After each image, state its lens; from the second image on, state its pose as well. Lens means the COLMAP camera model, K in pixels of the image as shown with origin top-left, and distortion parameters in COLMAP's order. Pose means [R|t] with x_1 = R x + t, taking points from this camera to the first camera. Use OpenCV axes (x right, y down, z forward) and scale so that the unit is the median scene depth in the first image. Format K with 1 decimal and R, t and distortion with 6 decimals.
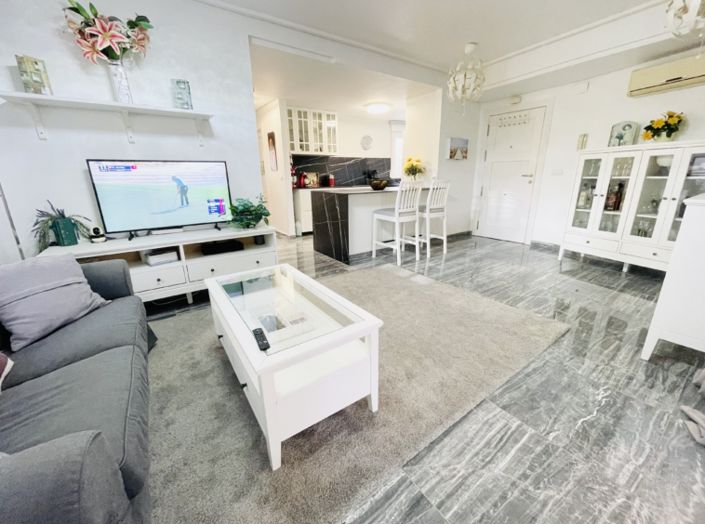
lens RADIAL K [[281.0, 0, 355.2], [0, 281.0, 257.8], [0, 0, 1]] dist [-0.001333, -0.000656]
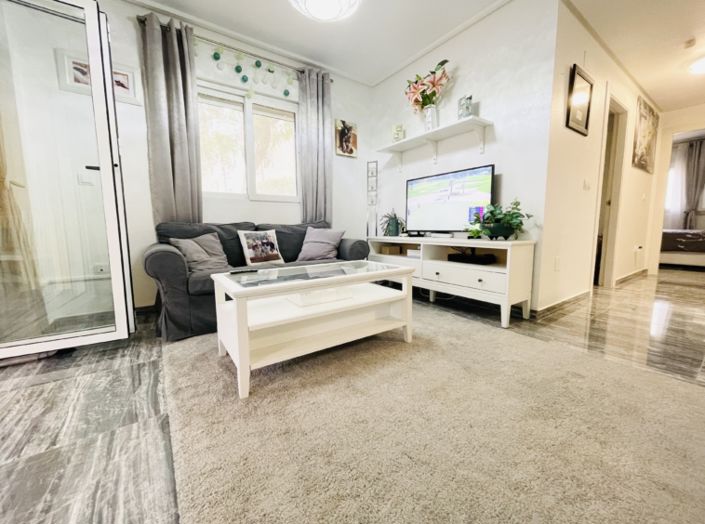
lens RADIAL K [[281.0, 0, 355.2], [0, 281.0, 257.8], [0, 0, 1]] dist [-0.001333, -0.000656]
pose [[-0.000585, 0.131114, -0.991367, 1.107226], [-0.259802, 0.957306, 0.126762, -0.131804], [0.965662, 0.257633, 0.033504, 1.452249]]
